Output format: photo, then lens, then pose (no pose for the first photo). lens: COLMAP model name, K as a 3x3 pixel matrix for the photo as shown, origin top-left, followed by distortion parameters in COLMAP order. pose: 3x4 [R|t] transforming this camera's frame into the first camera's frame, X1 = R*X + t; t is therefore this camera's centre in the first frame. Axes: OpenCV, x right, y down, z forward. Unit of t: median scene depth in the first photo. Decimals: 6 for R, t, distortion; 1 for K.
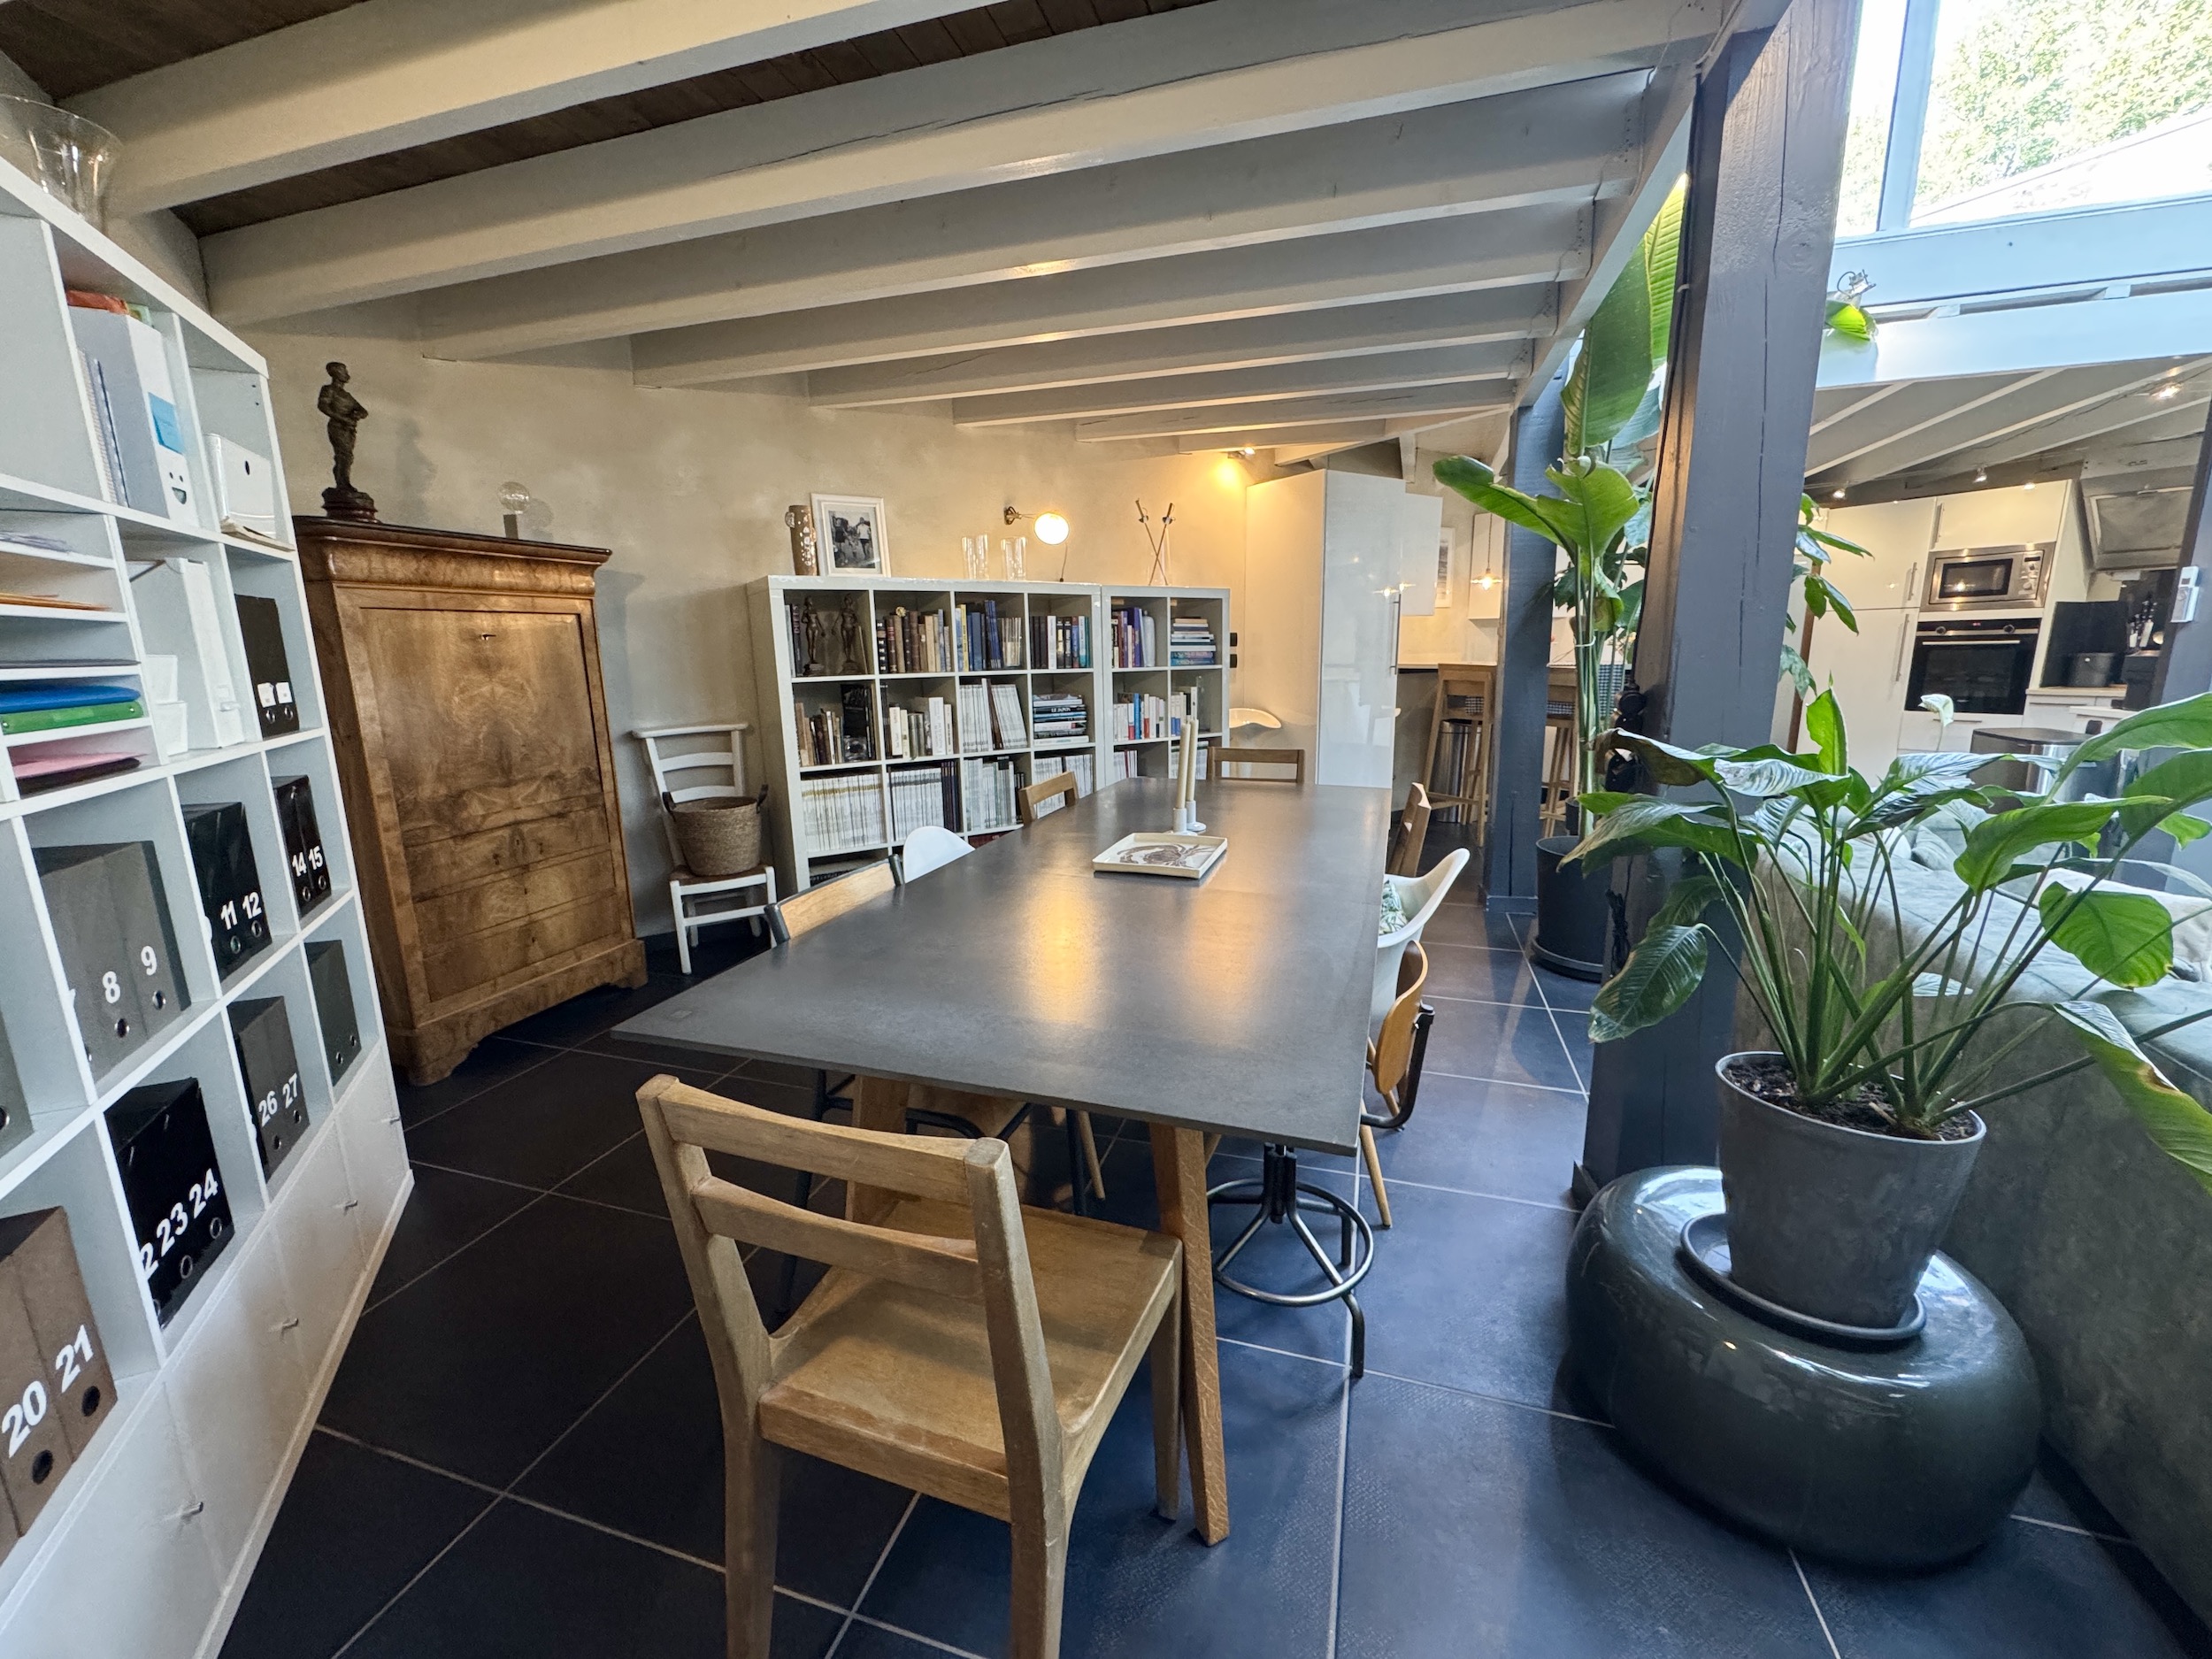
lens RADIAL K [[883.9, 0, 1108.5], [0, 883.9, 829.4], [0, 0, 1]] dist [-0.005785, -0.000021]
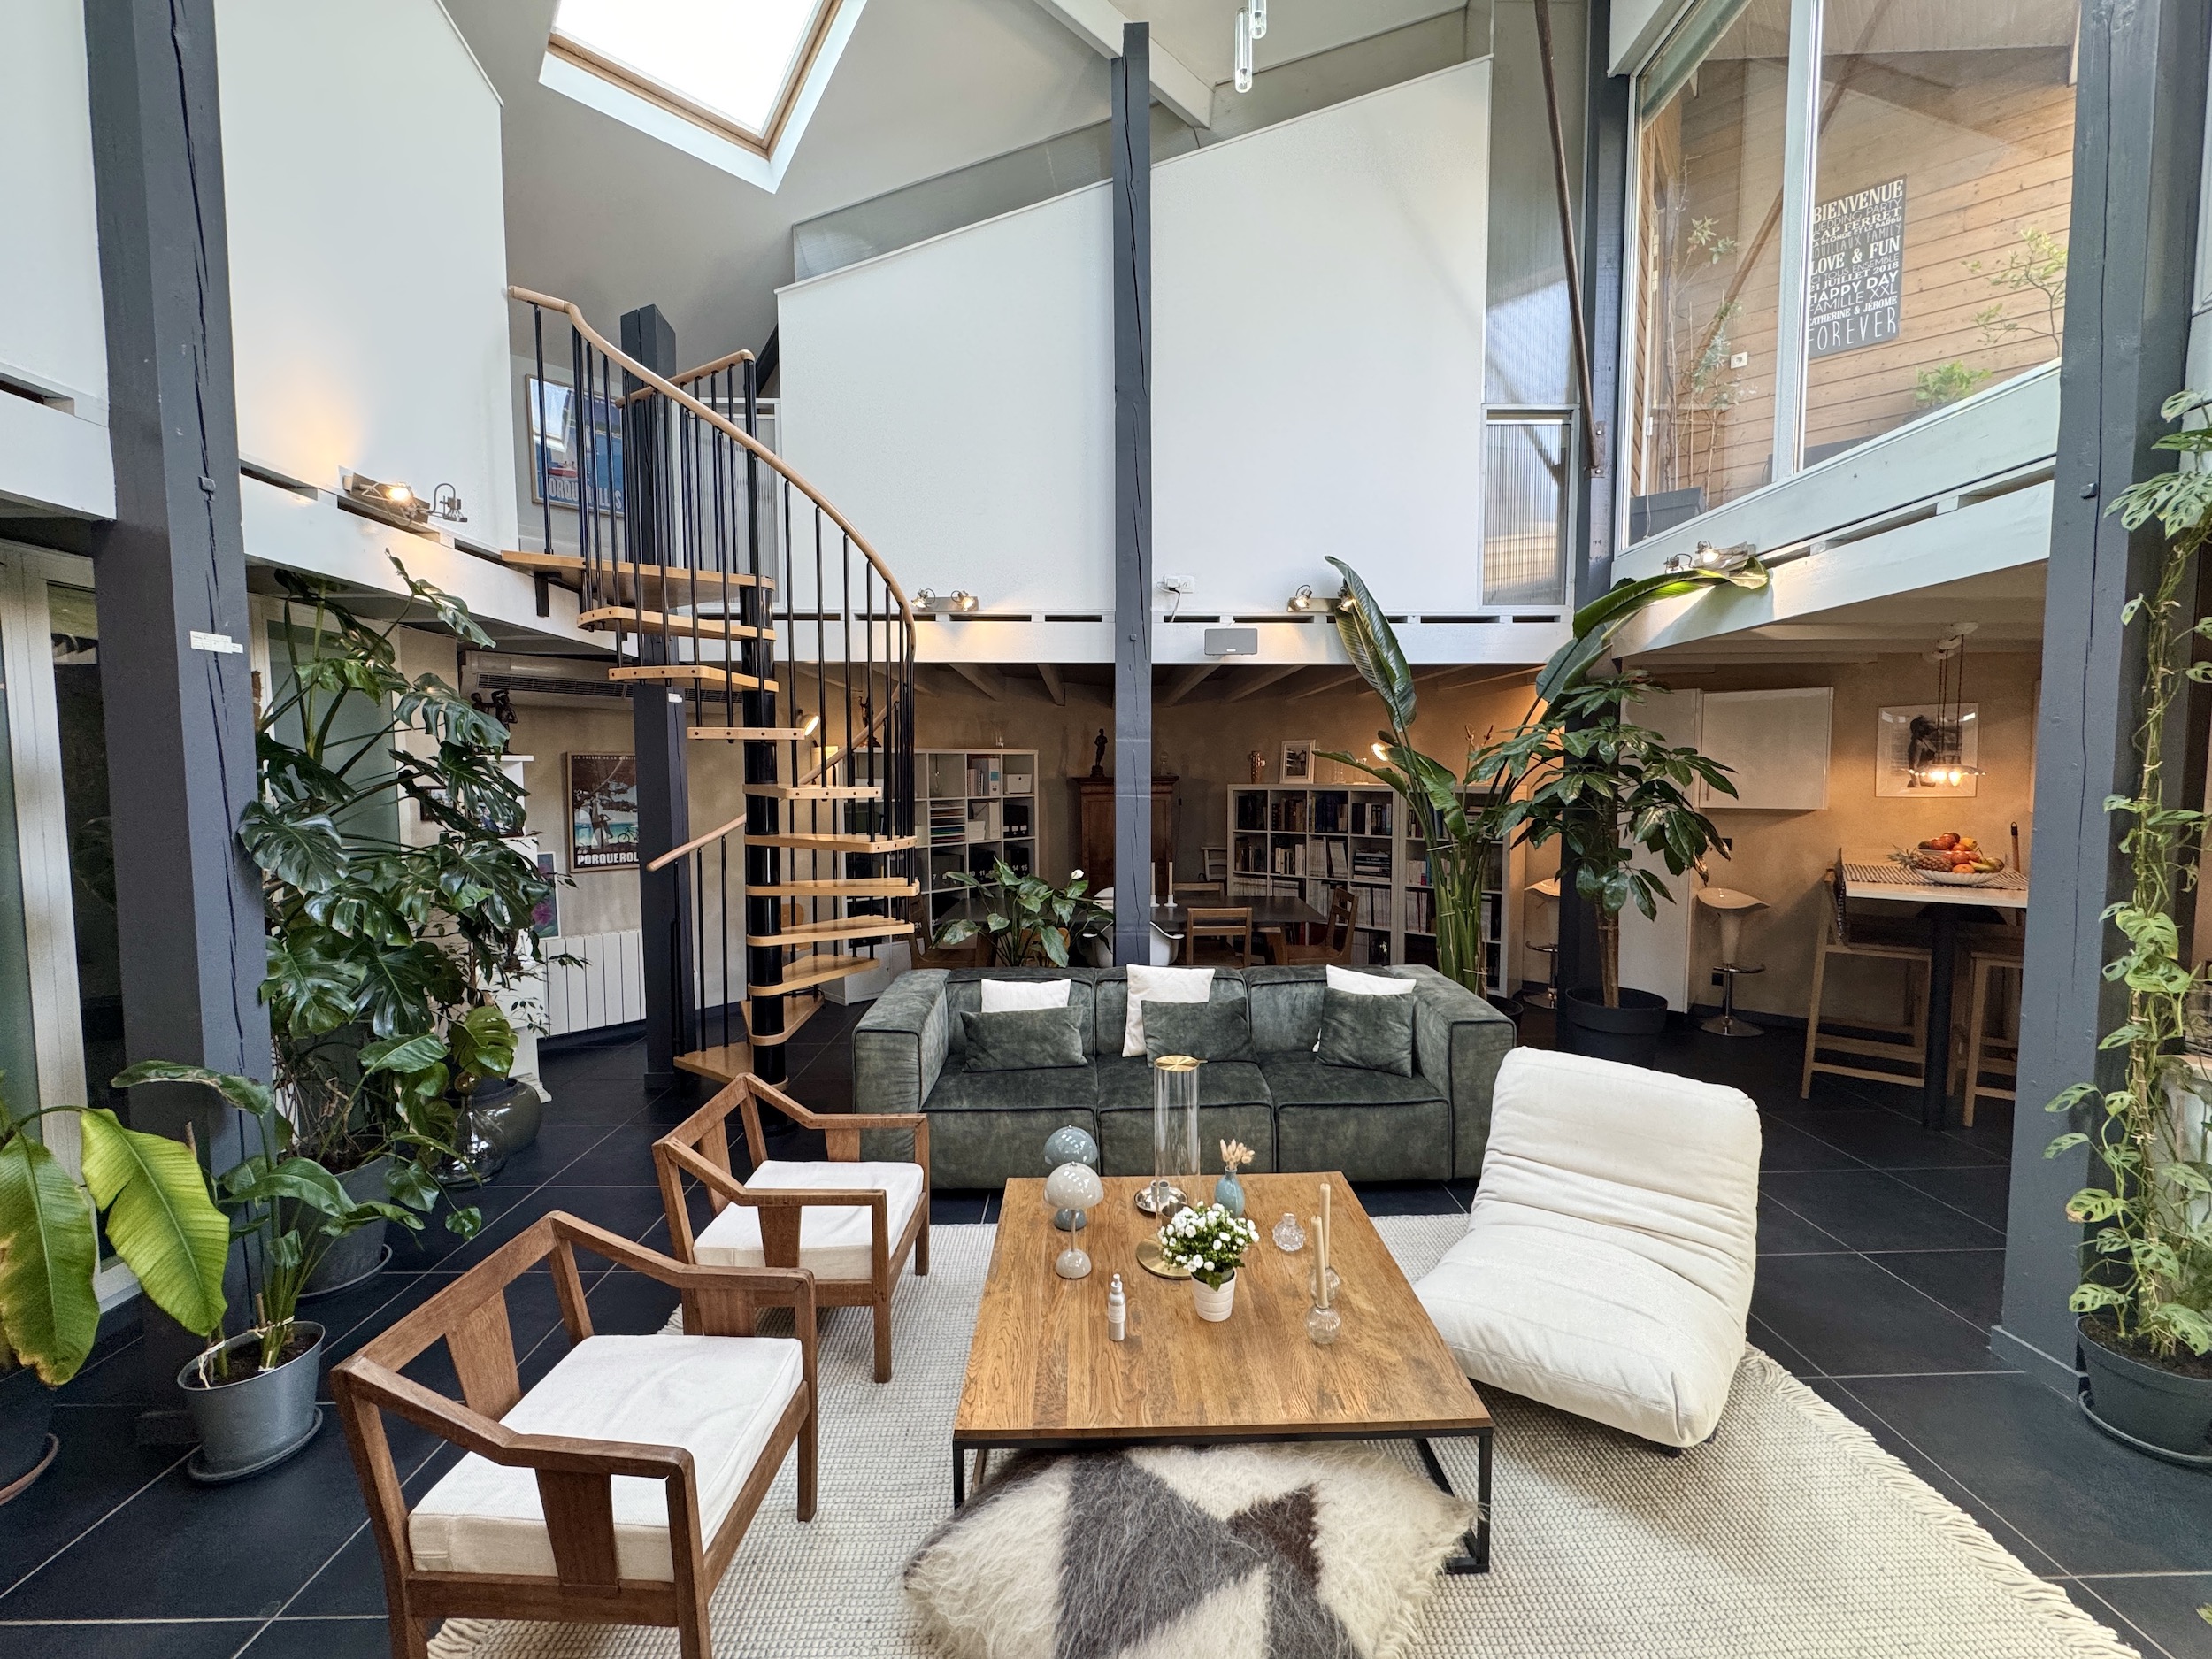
lens RADIAL K [[883.9, 0, 1108.1], [0, 883.9, 831.7], [0, 0, 1]] dist [-0.005785, -0.000021]
pose [[0.301363, 0.079739, -0.950170, 1.364828], [-0.191002, 0.981348, 0.021776, -0.129080], [0.934184, 0.174922, 0.310972, 0.019504]]
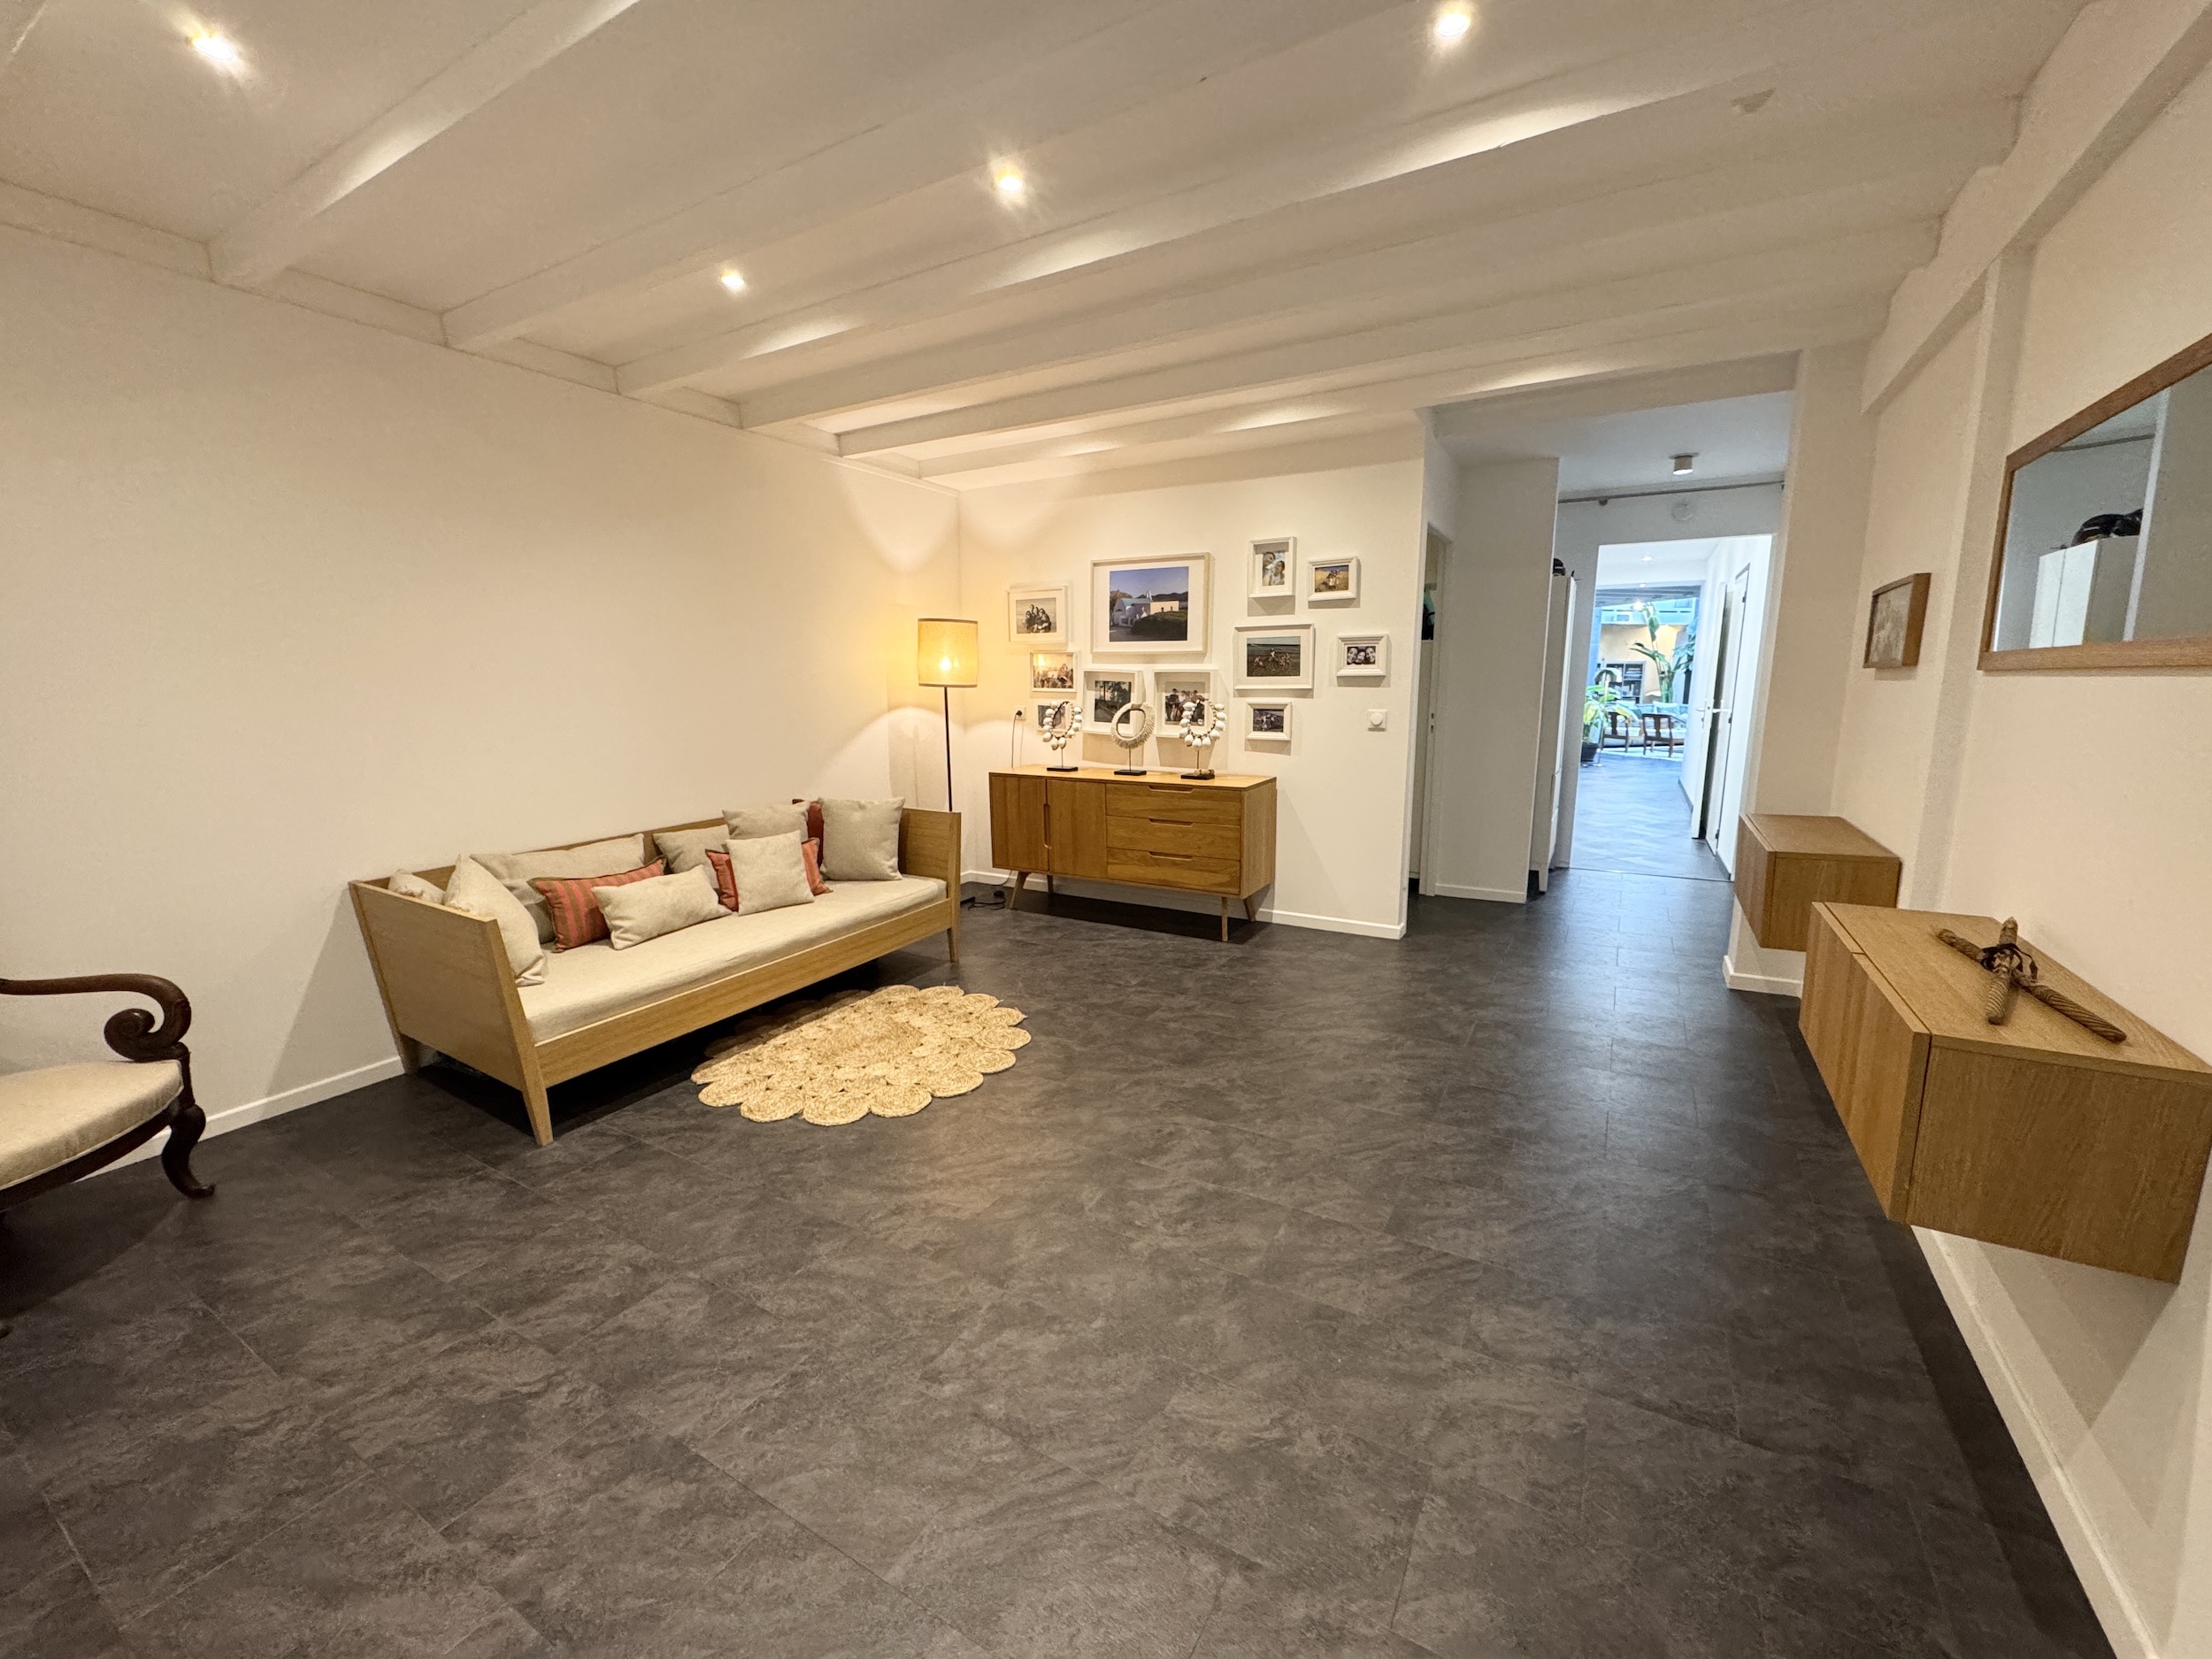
lens RADIAL K [[883.9, 0, 1111.7], [0, 883.9, 825.1], [0, 0, 1]] dist [-0.005785, -0.000021]
pose [[0.514665, 0.153696, -0.843503, 2.677909], [-0.171428, 0.982383, 0.074405, 0.657742], [0.840079, 0.106307, 0.531946, -3.503547]]
